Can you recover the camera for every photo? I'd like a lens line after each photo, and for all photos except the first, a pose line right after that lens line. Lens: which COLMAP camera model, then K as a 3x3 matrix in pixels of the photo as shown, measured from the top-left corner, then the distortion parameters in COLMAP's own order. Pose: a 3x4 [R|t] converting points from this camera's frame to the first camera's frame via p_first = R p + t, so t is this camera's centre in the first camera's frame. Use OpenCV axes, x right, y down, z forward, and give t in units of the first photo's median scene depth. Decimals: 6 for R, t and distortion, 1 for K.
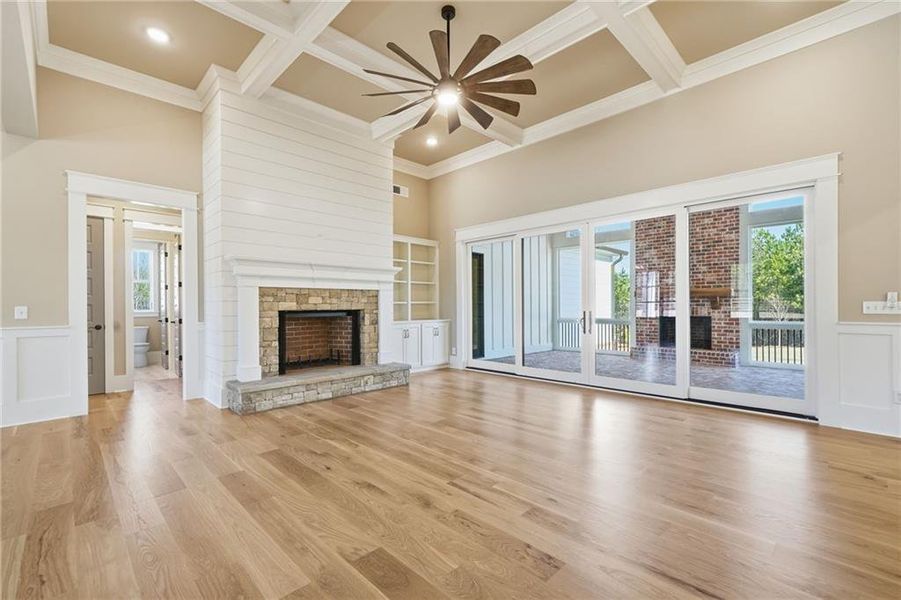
lens RADIAL K [[400.9, 0, 443.9], [0, 400.9, 306.0], [0, 0, 1]] dist [0.000596, 0.000925]
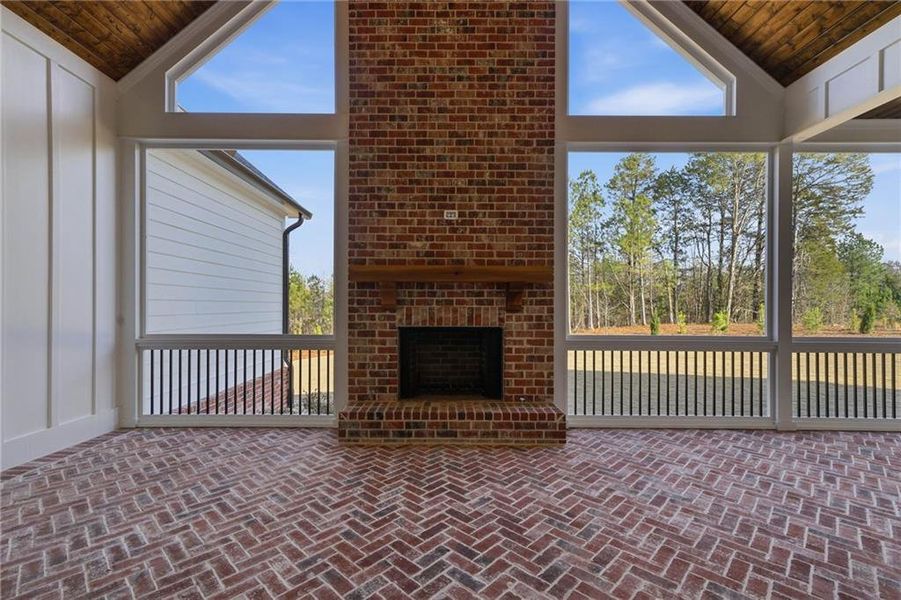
lens RADIAL K [[301.9, 0, 408.5], [0, 301.9, 296.4], [0, 0, 1]] dist [0.012246, 0.000134]
pose [[0.694997, 0.010466, 0.718937, 0.342776], [-0.001727, 0.999915, -0.012886, -0.005342], [-0.719011, 0.007714, 0.694956, 0.844994]]
